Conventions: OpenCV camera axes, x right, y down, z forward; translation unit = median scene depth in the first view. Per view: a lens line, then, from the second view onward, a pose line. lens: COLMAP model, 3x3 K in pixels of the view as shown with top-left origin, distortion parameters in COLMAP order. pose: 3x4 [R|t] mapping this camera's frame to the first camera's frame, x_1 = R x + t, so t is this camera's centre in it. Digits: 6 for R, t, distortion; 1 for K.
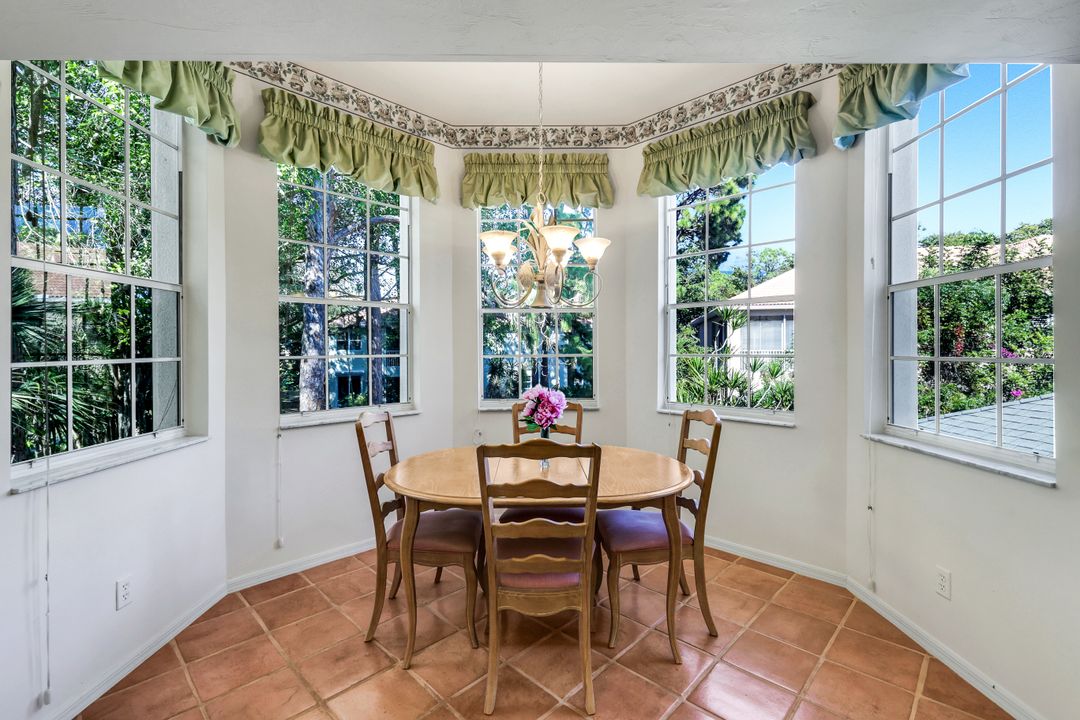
lens RADIAL K [[472.7, 0, 540.4], [0, 472.7, 354.1], [0, 0, 1]] dist [-0.000870, 0.000256]
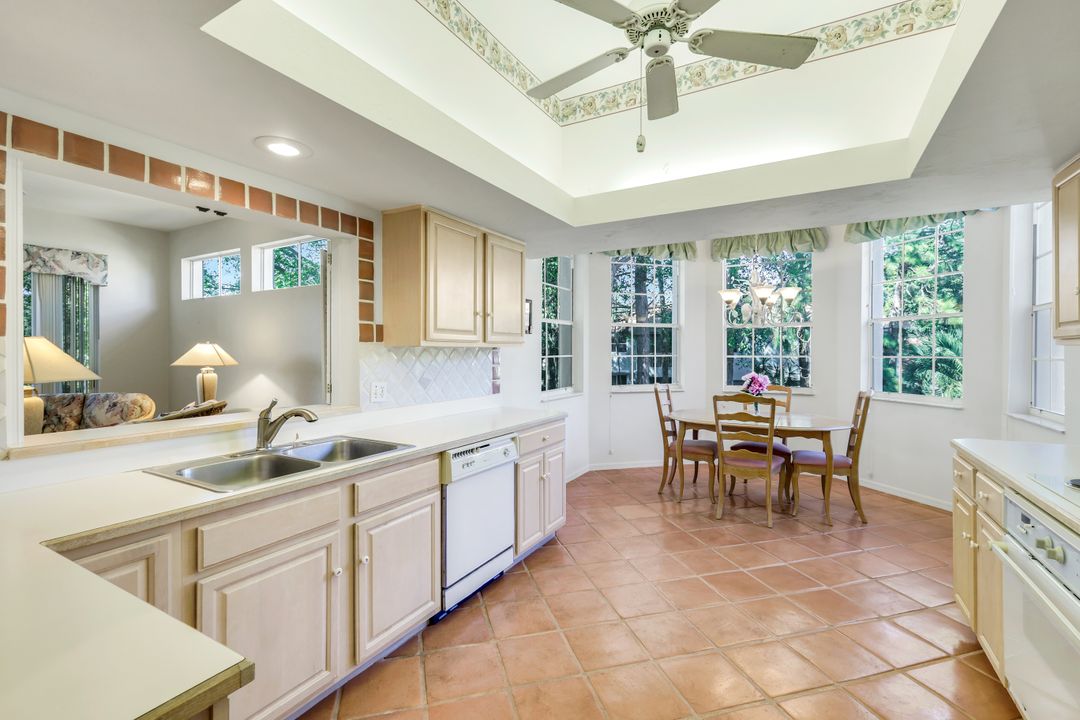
lens RADIAL K [[472.7, 0, 540.4], [0, 472.7, 354.1], [0, 0, 1]] dist [-0.000870, 0.000256]
pose [[0.860191, 0.005241, -0.509945, 0.207634], [-0.007660, 0.999967, -0.002643, 0.008444], [0.509914, 0.006180, 0.860203, -0.917148]]
